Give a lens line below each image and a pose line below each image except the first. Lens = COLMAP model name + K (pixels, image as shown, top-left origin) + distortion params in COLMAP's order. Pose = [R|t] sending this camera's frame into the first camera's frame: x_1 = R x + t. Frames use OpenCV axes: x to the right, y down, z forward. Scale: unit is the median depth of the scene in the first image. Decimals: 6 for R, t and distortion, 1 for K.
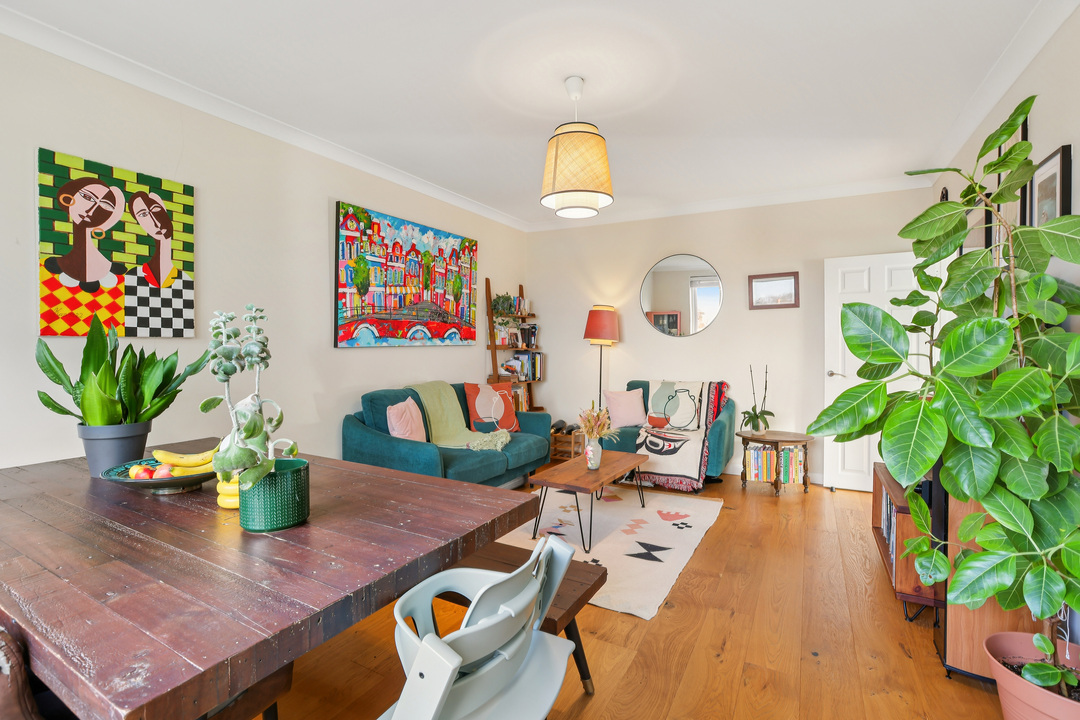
lens RADIAL K [[495.4, 0, 540.0], [0, 495.4, 360.0], [0, 0, 1]] dist [0.000978, 0.000401]
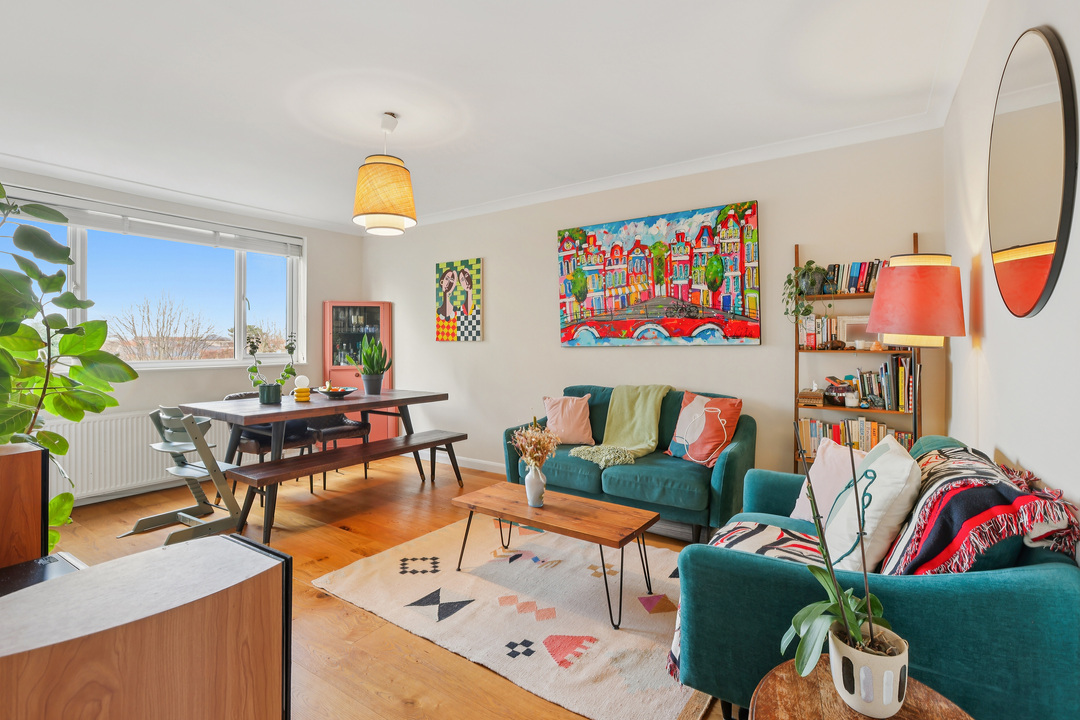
lens RADIAL K [[485.2, 0, 540.0], [0, 485.2, 360.0], [0, 0, 1]] dist [-0.038259, 0.000185]
pose [[-0.053147, 0.029290, -0.998157, 0.779293], [-0.030913, 0.999042, 0.030962, -0.026573], [0.998108, 0.032501, -0.052190, 0.958429]]
